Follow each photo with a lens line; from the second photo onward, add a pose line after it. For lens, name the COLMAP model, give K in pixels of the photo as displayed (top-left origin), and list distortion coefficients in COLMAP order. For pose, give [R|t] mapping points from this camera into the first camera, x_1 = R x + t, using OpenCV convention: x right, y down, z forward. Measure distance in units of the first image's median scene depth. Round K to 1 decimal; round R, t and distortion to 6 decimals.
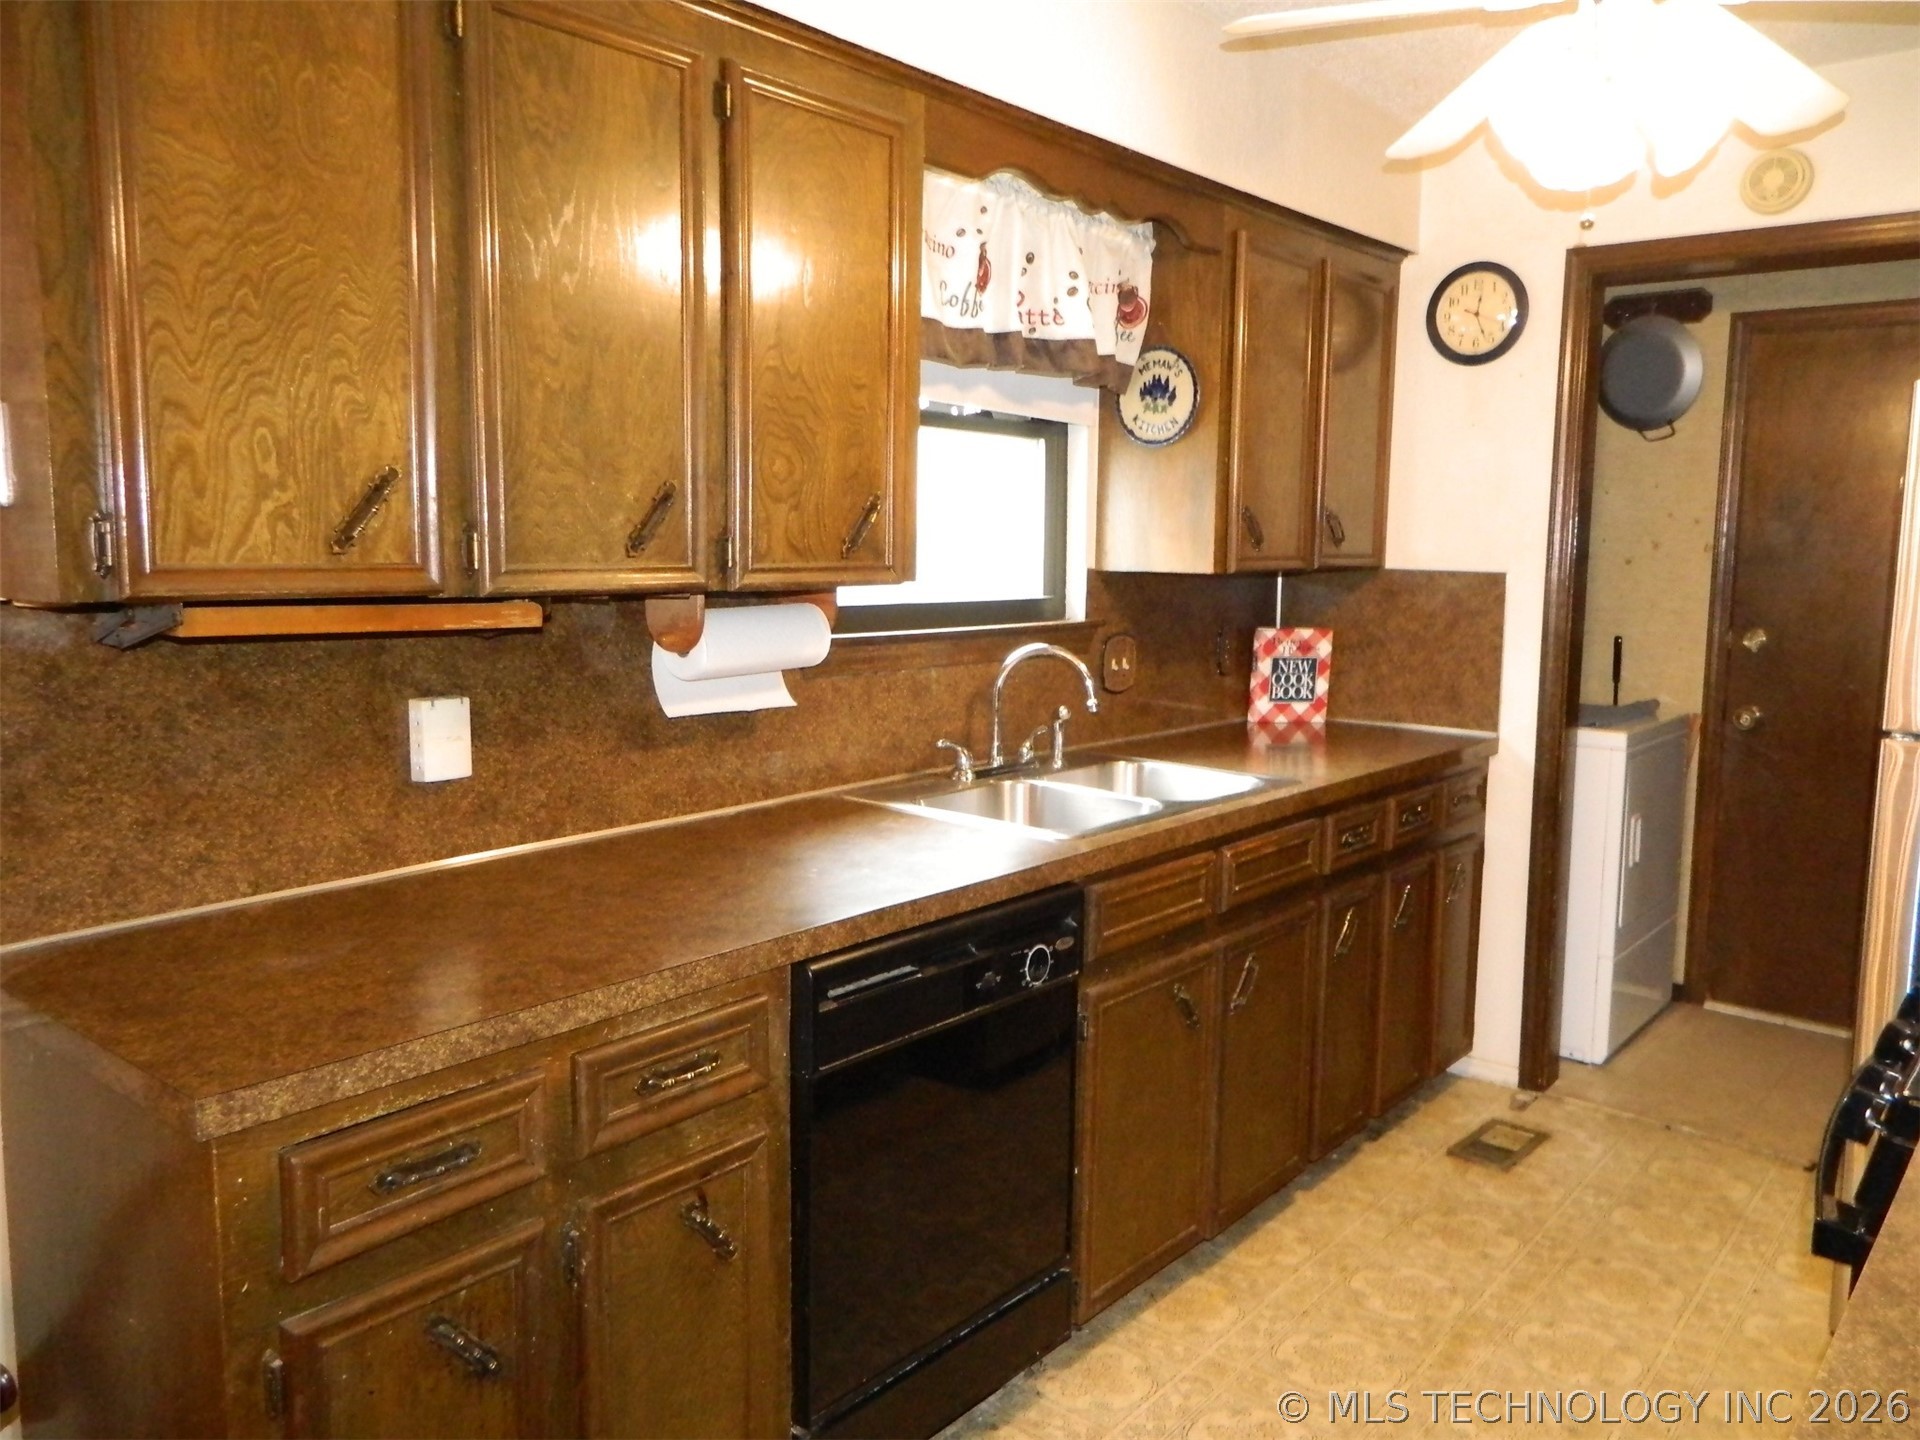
lens RADIAL K [[1426.0, 0, 956.7], [0, 1426.0, 717.4], [0, 0, 1]] dist [0.004357, -0.000482]
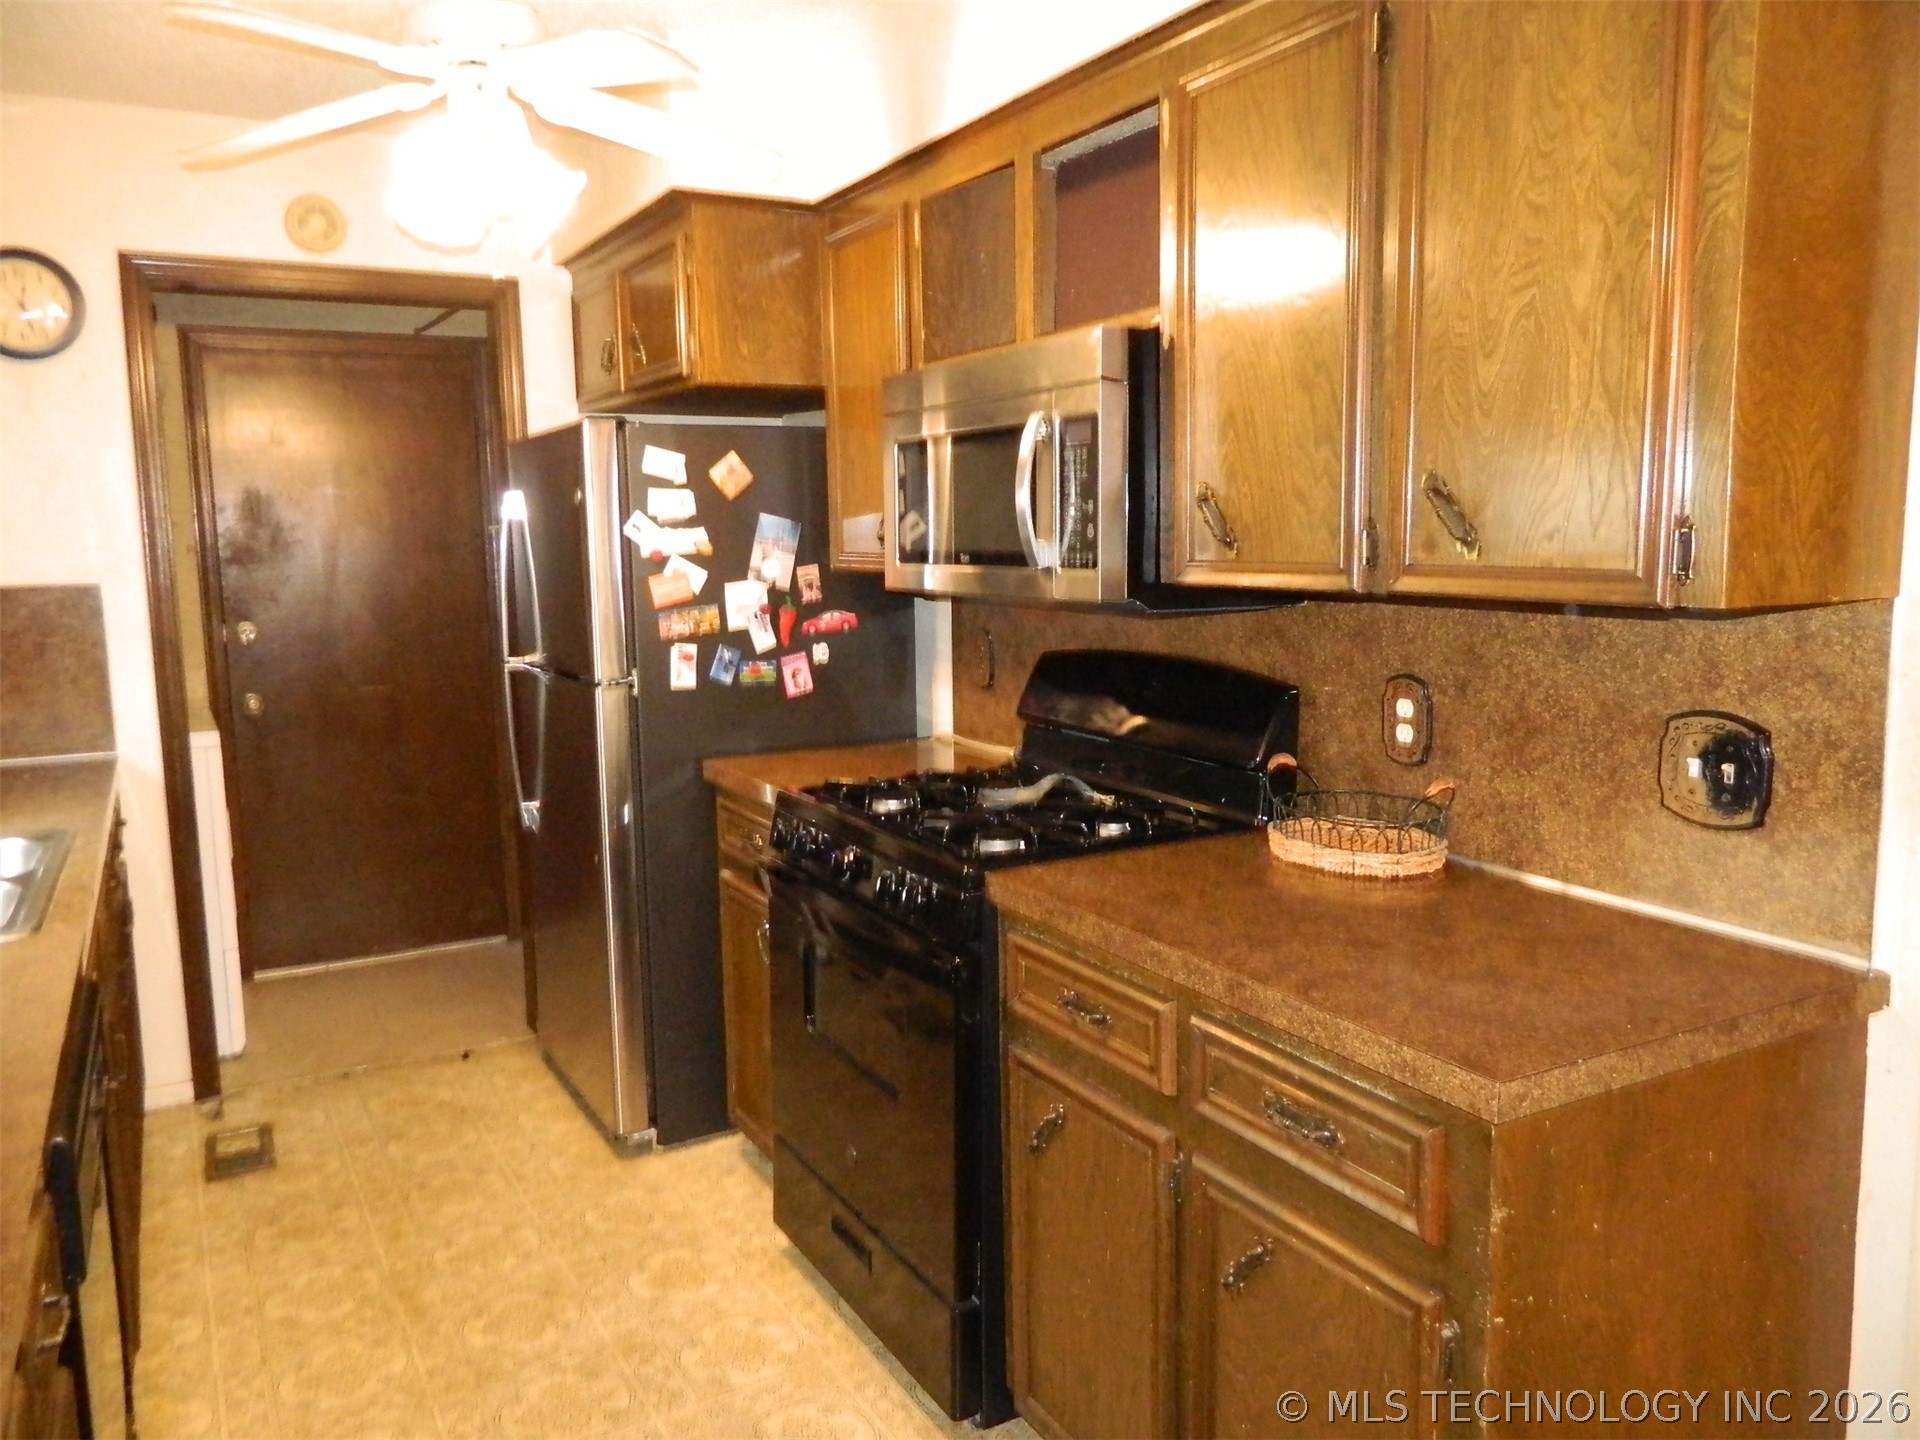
lens RADIAL K [[1426.0, 0, 976.3], [0, 1426.0, 723.8], [0, 0, 1]] dist [0.004357, -0.000482]
pose [[0.357388, -0.158511, 0.920407, -0.319427], [0.143017, 0.983158, 0.113785, -0.037954], [-0.922941, 0.090969, 0.374038, 0.121641]]
